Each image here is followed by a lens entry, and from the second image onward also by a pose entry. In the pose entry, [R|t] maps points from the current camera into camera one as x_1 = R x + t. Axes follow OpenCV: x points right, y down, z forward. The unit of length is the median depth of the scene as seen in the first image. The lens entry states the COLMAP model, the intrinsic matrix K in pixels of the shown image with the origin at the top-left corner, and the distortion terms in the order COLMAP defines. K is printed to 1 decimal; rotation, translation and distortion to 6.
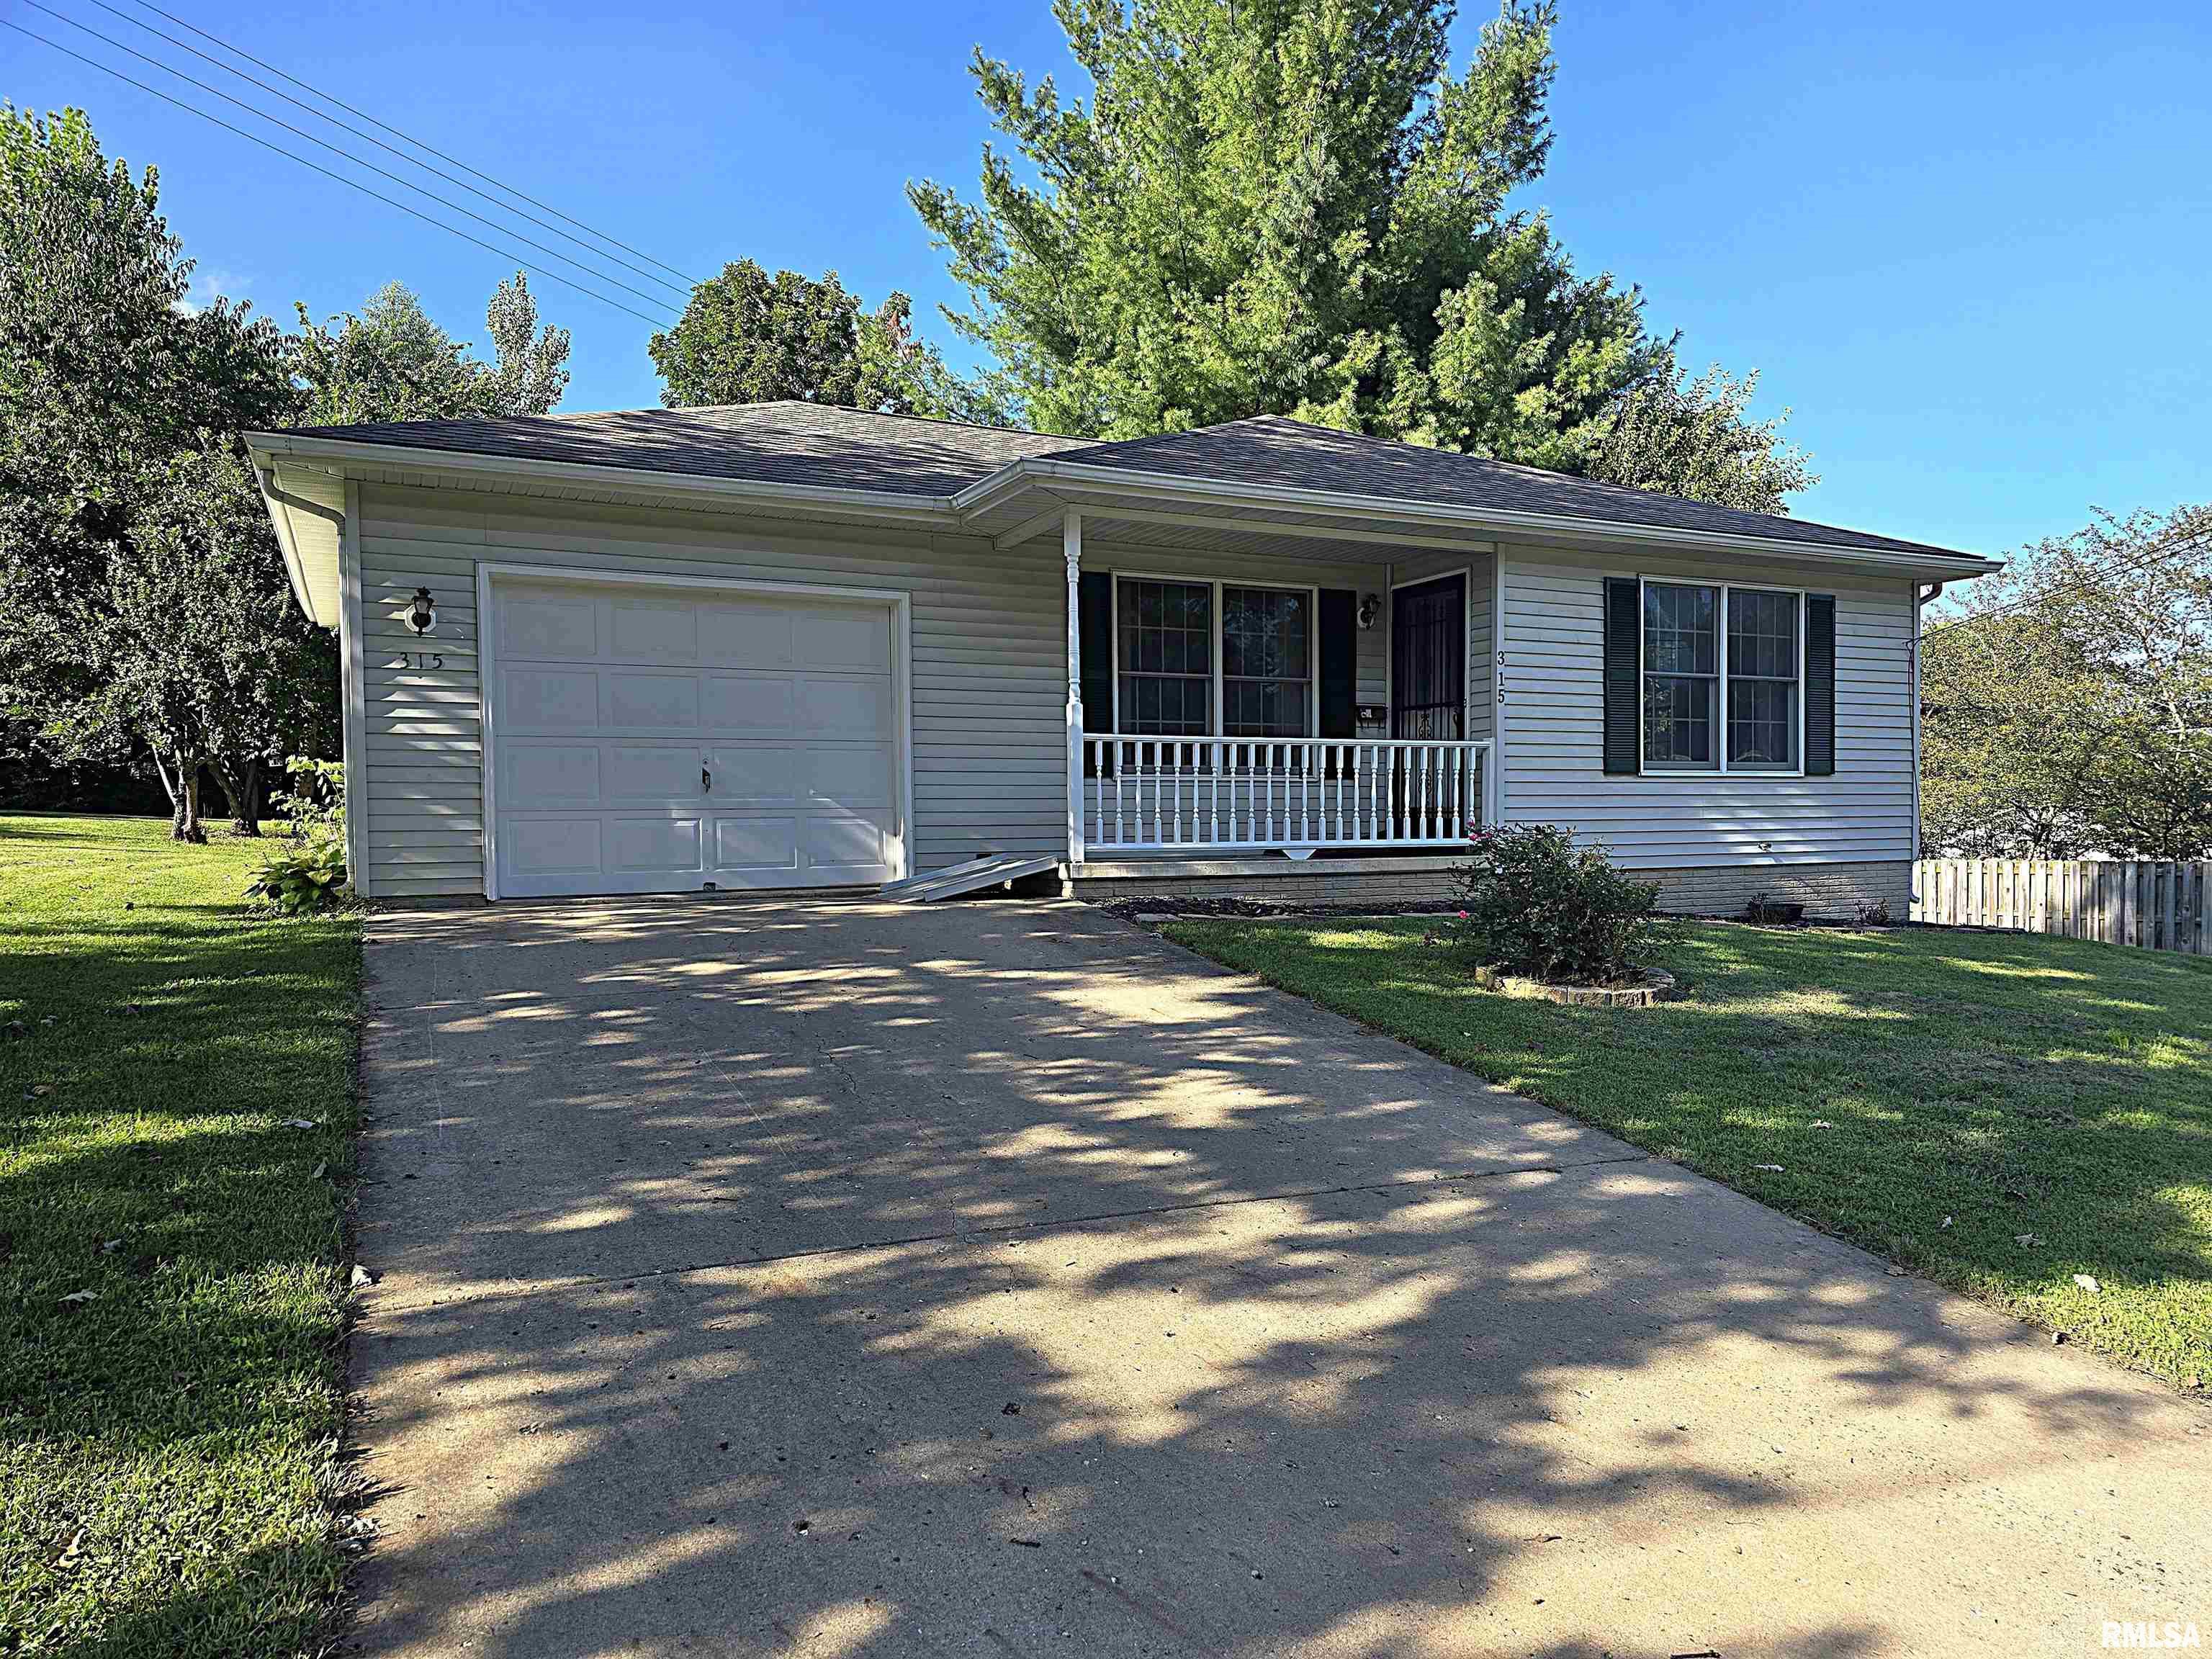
lens RADIAL K [[1488.7, 0, 1133.7], [0, 1488.7, 852.8], [0, 0, 1]] dist [0.071511, -0.068854]
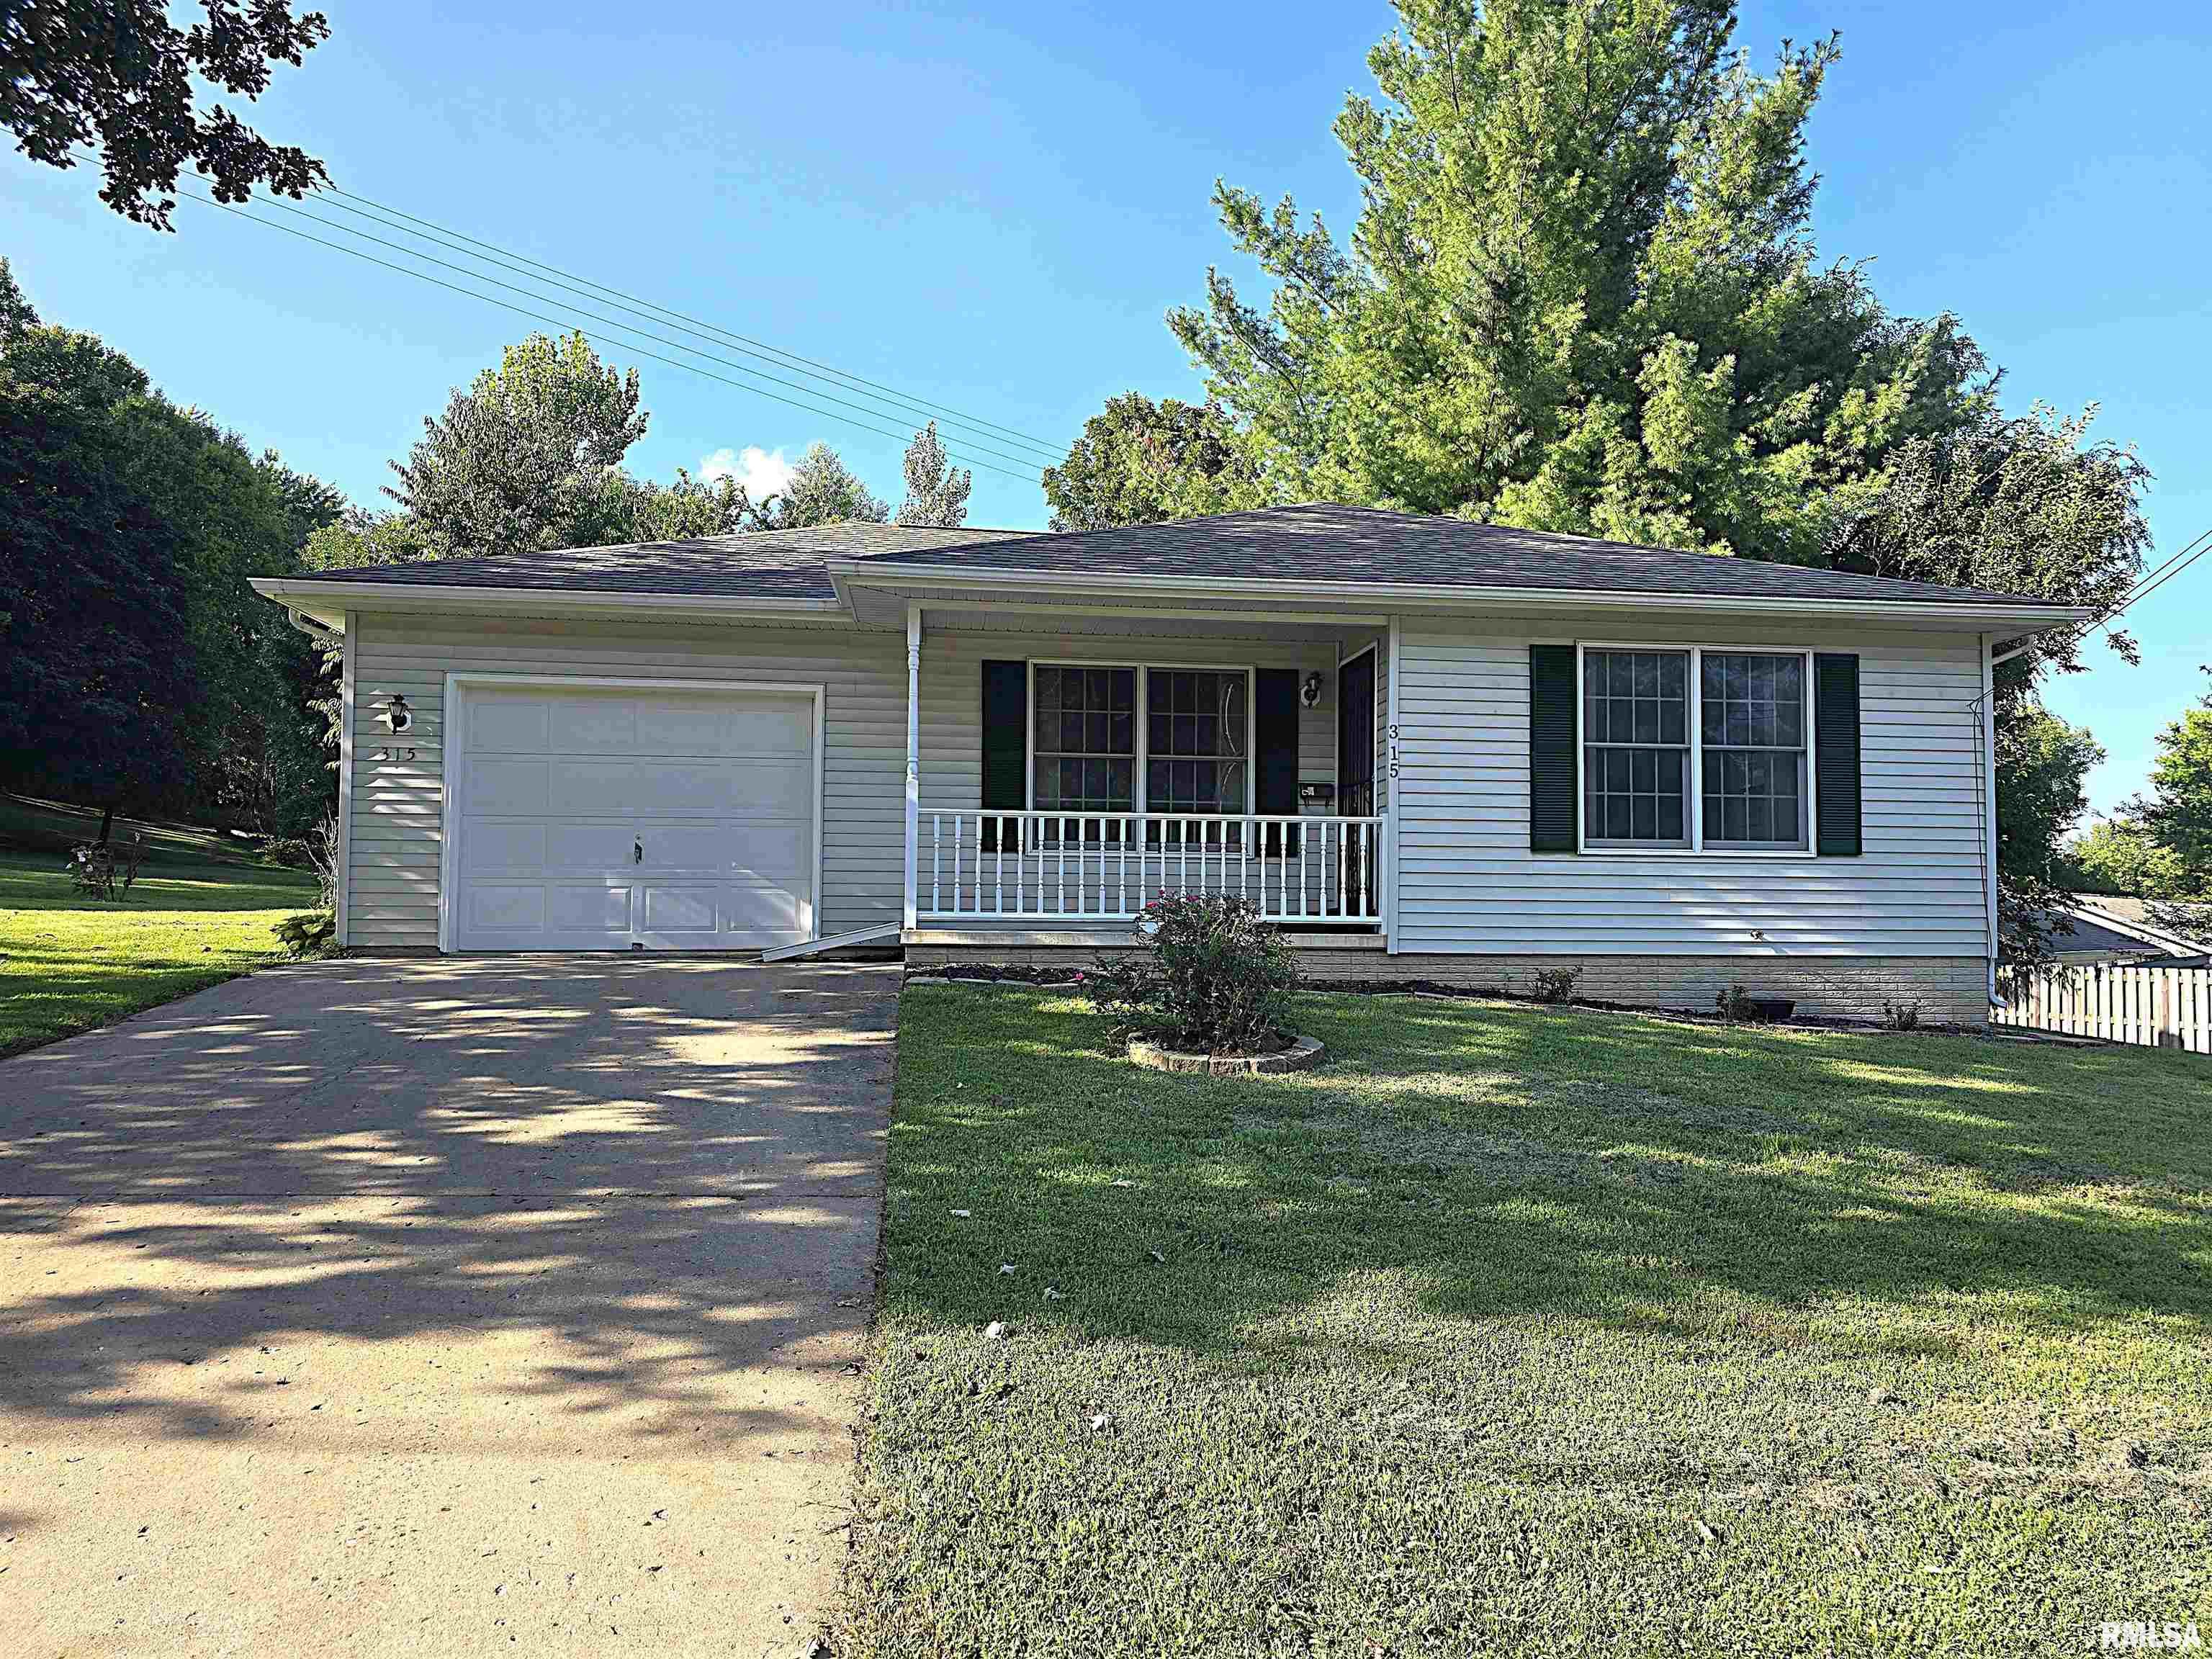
lens RADIAL K [[1488.7, 0, 1133.7], [0, 1488.7, 852.8], [0, 0, 1]] dist [0.071511, -0.068854]
pose [[0.945982, 0.001055, -0.324217, 0.375097], [-0.022572, 0.997783, -0.062611, 0.012333], [0.323432, 0.066547, 0.943909, 0.032045]]
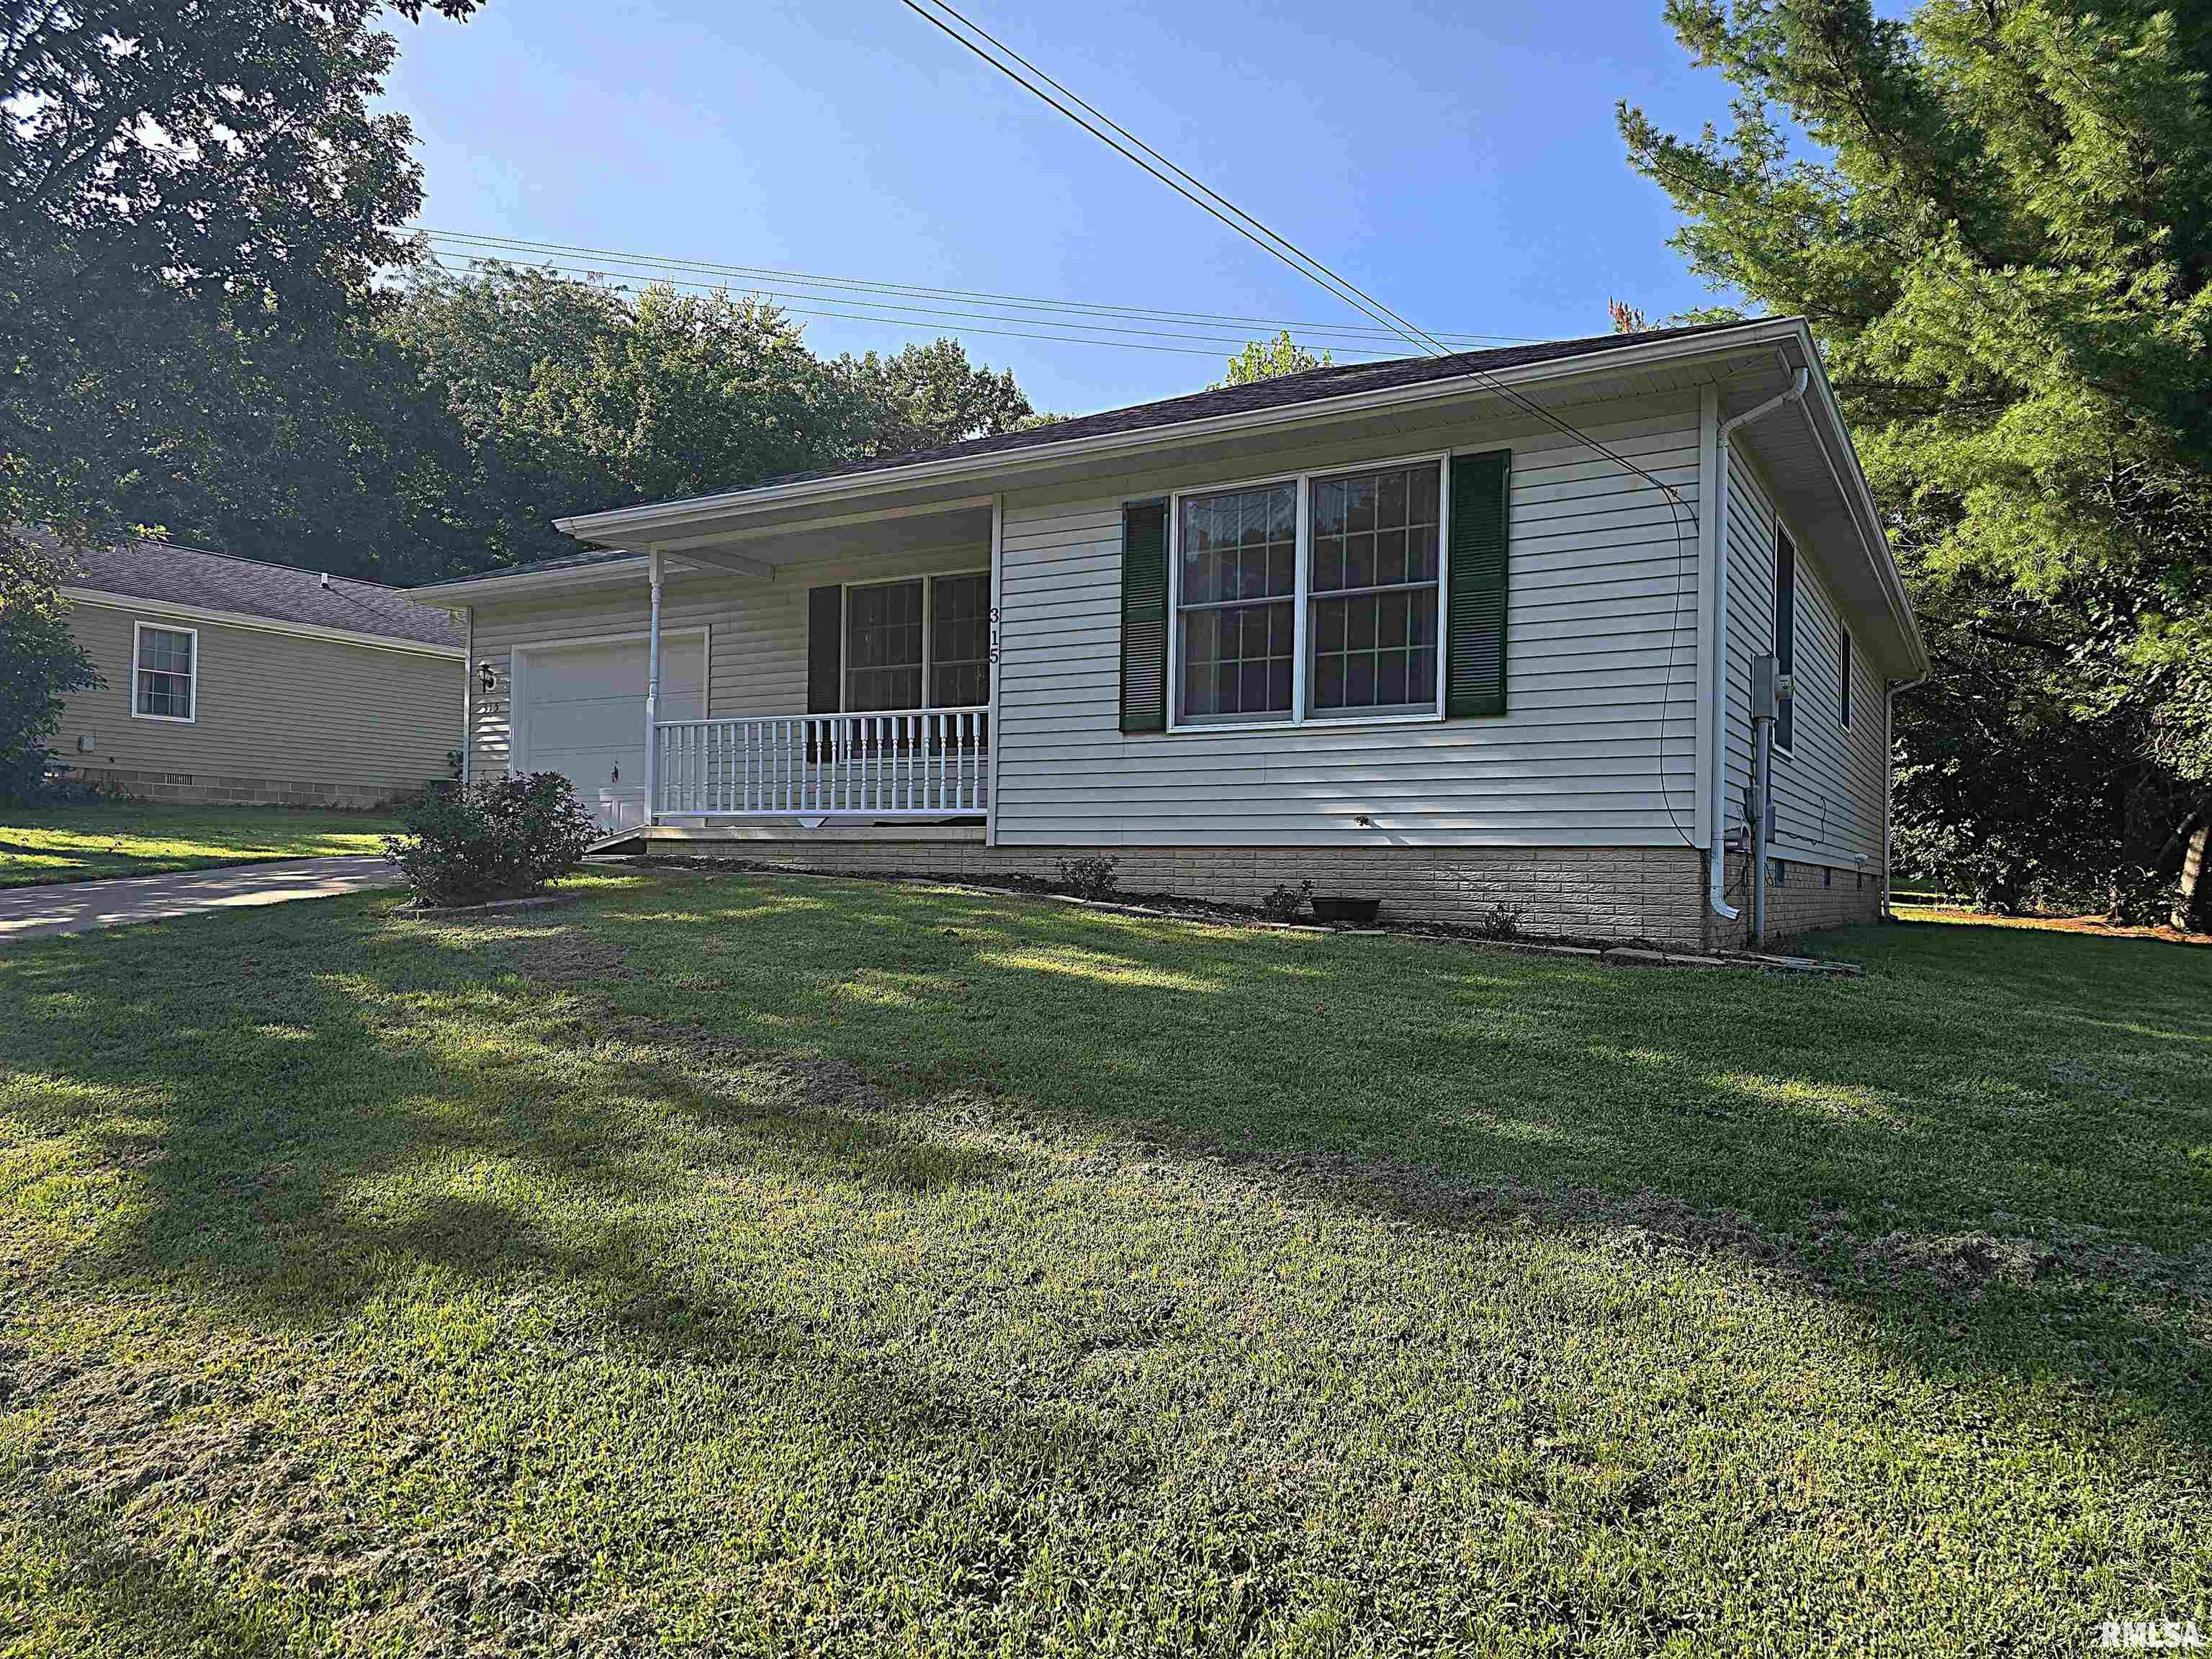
lens RADIAL K [[1472.3, 0, 1106.9], [0, 1472.3, 821.9], [0, 0, 1]] dist [0.059588, -0.060090]
pose [[0.535083, 0.016407, -0.844640, 1.001291], [-0.001797, 0.999831, 0.018284, -0.017082], [0.844798, -0.008266, 0.535022, 0.530512]]
